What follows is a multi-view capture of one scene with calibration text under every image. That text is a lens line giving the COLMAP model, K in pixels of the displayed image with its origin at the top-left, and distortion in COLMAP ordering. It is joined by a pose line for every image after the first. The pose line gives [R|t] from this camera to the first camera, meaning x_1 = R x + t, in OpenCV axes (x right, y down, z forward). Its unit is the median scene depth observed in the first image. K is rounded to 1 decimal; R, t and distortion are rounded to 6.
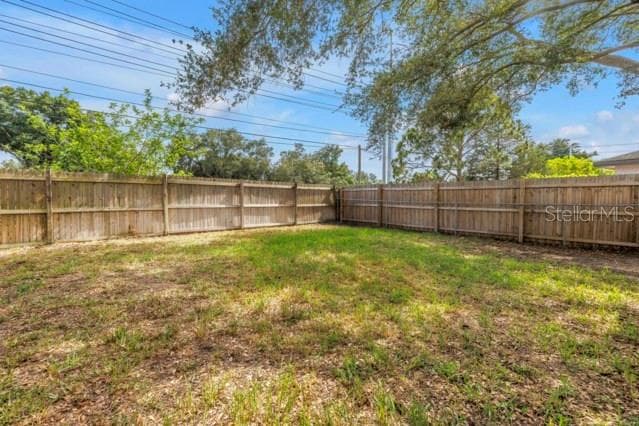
lens RADIAL K [[265.7, 0, 319.4], [0, 265.7, 206.1], [0, 0, 1]] dist [0.000375, 0.000077]
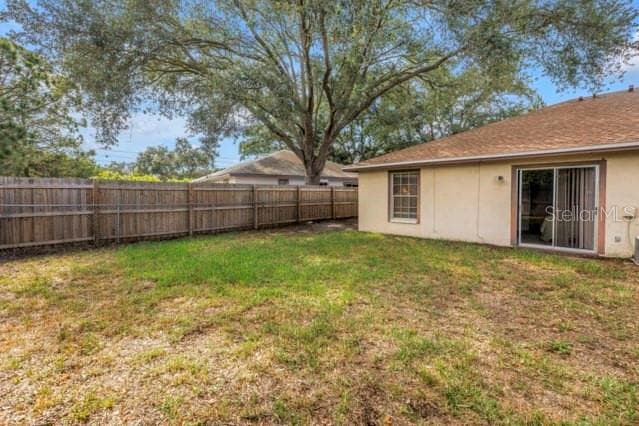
lens RADIAL K [[265.7, 0, 319.4], [0, 265.7, 206.1], [0, 0, 1]] dist [0.000375, 0.000077]
pose [[-0.138096, -0.030405, 0.989952, -0.622125], [0.034890, 0.998759, 0.035543, -0.023683], [-0.989804, 0.039447, -0.136864, 0.751744]]
